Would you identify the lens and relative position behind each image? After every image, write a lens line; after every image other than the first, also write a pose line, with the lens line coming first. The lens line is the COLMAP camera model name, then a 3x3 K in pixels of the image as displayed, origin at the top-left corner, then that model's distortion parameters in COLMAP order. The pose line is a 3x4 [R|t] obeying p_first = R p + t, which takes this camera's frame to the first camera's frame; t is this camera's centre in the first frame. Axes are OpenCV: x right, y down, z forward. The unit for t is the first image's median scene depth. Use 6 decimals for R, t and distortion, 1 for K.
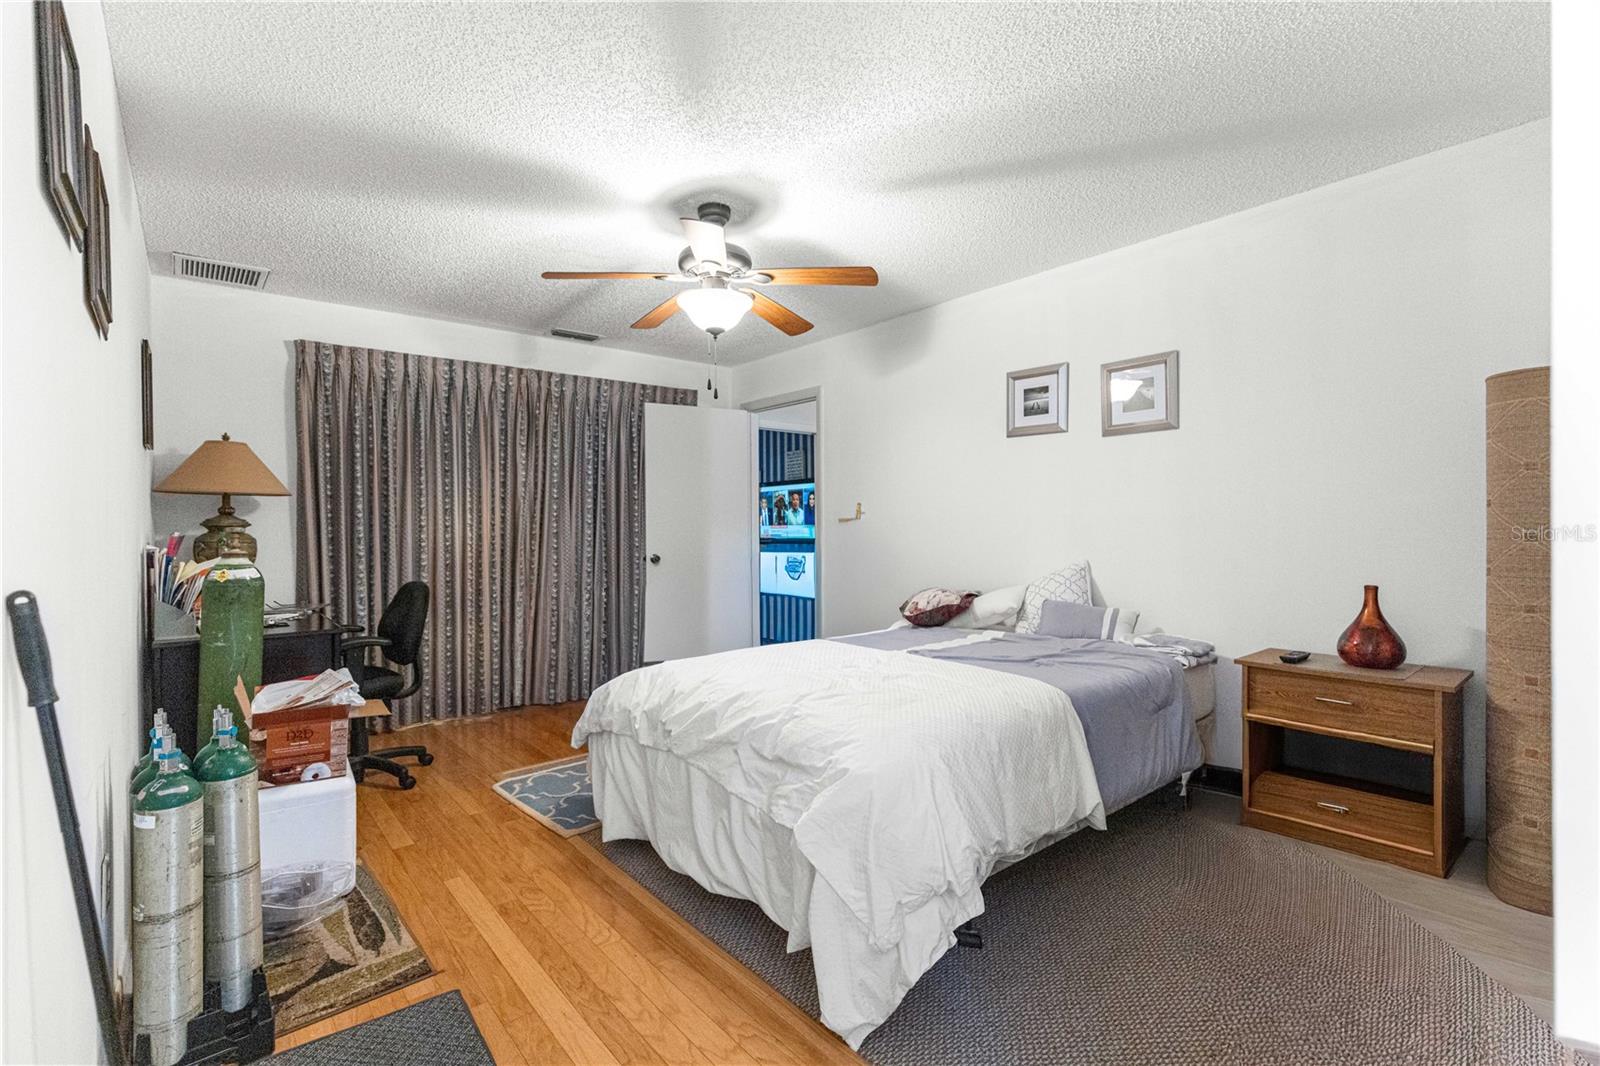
lens RADIAL K [[725.0, 0, 797.8], [0, 725.0, 542.6], [0, 0, 1]] dist [0.007912, 0.000018]
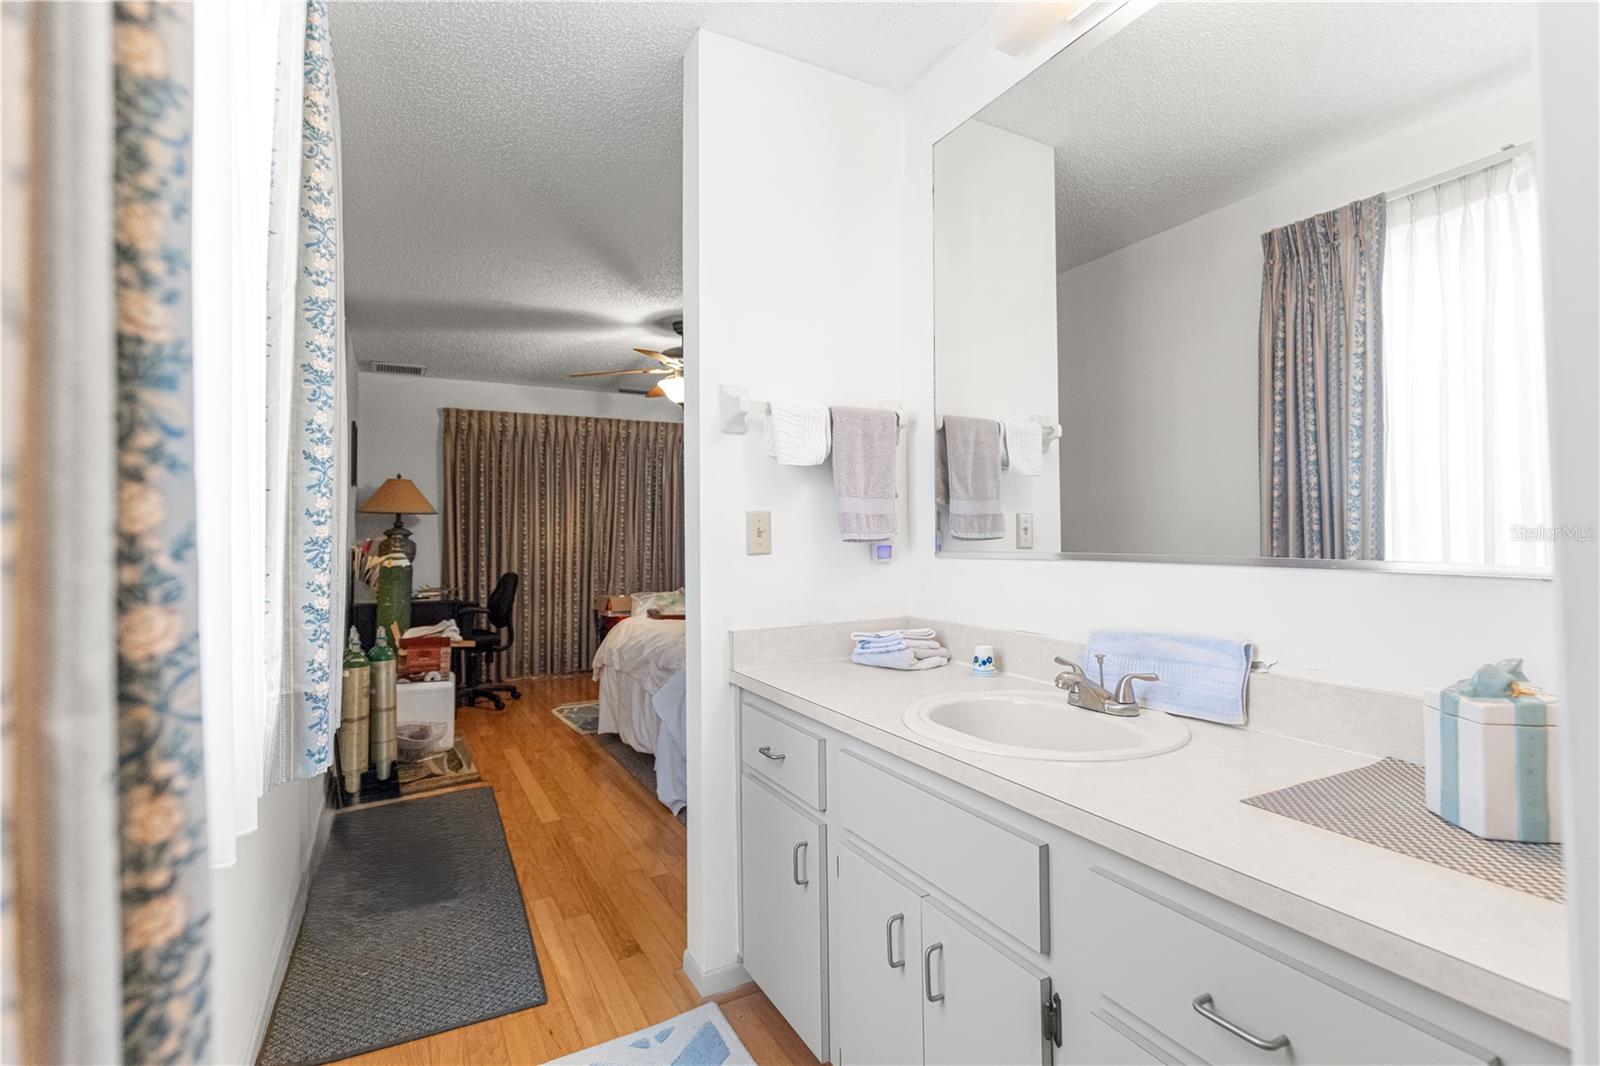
lens RADIAL K [[726.9, 0, 798.8], [0, 726.9, 526.5], [0, 0, 1]] dist [0.010326, -0.000235]
pose [[0.983140, -0.003661, -0.182817, 0.357972], [-0.002786, 0.999383, -0.034999, 0.012612], [0.182832, 0.034919, 0.982524, -0.387975]]
